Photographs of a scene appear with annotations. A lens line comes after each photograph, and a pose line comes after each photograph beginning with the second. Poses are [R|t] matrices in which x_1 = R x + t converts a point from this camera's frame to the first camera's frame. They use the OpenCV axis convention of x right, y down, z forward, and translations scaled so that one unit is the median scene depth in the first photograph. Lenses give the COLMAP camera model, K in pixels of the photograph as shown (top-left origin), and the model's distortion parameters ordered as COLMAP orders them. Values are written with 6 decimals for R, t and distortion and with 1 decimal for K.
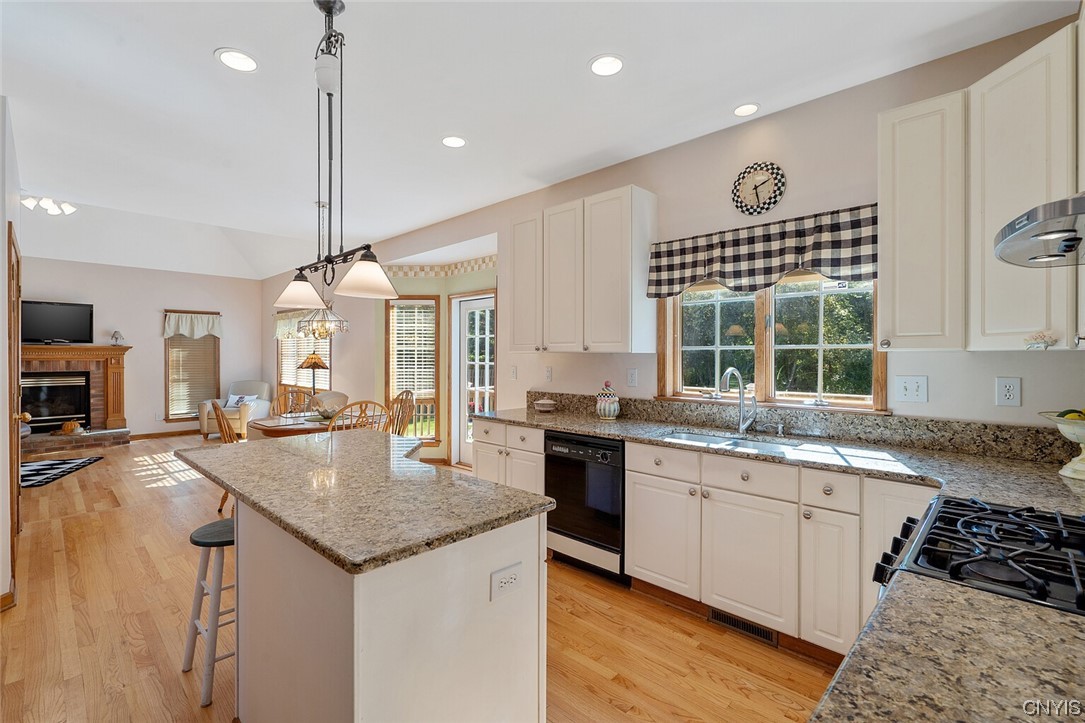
lens RADIAL K [[492.7, 0, 541.5], [0, 492.7, 357.6], [0, 0, 1]] dist [-0.003666, 0.001170]
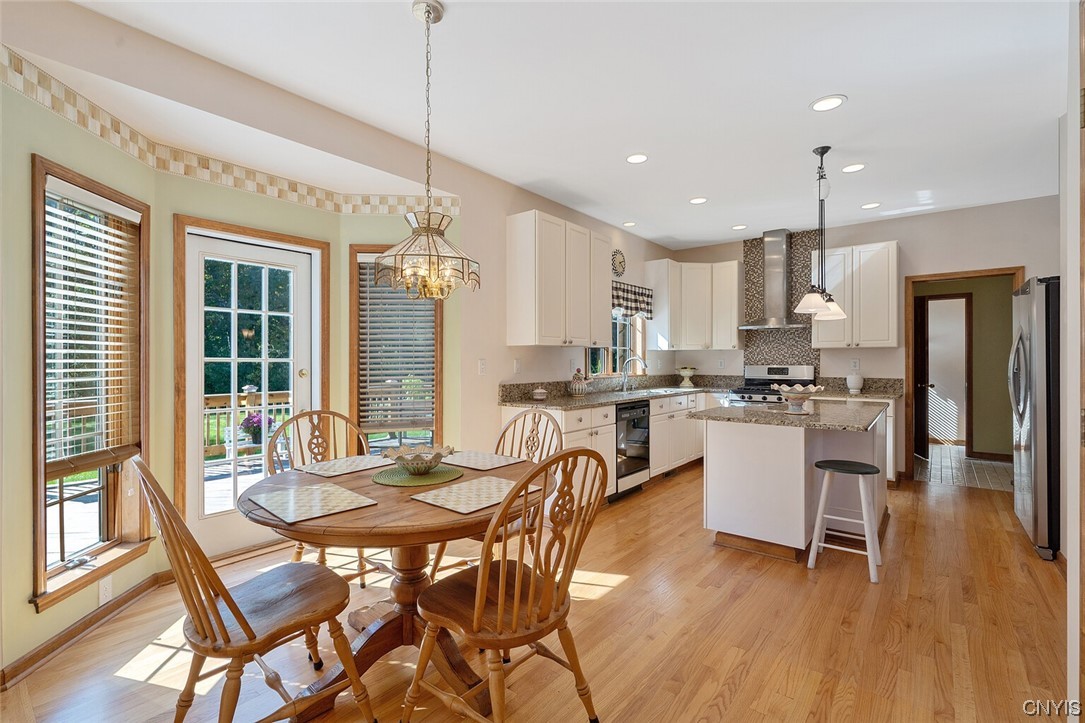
lens RADIAL K [[492.7, 0, 541.7], [0, 492.7, 359.5], [0, 0, 1]] dist [-0.003666, 0.001170]
pose [[-0.092891, 0.001558, 0.995675, -0.563177], [0.008573, 0.999963, -0.000765, 0.011385], [-0.995639, 0.008465, -0.092901, 0.578170]]
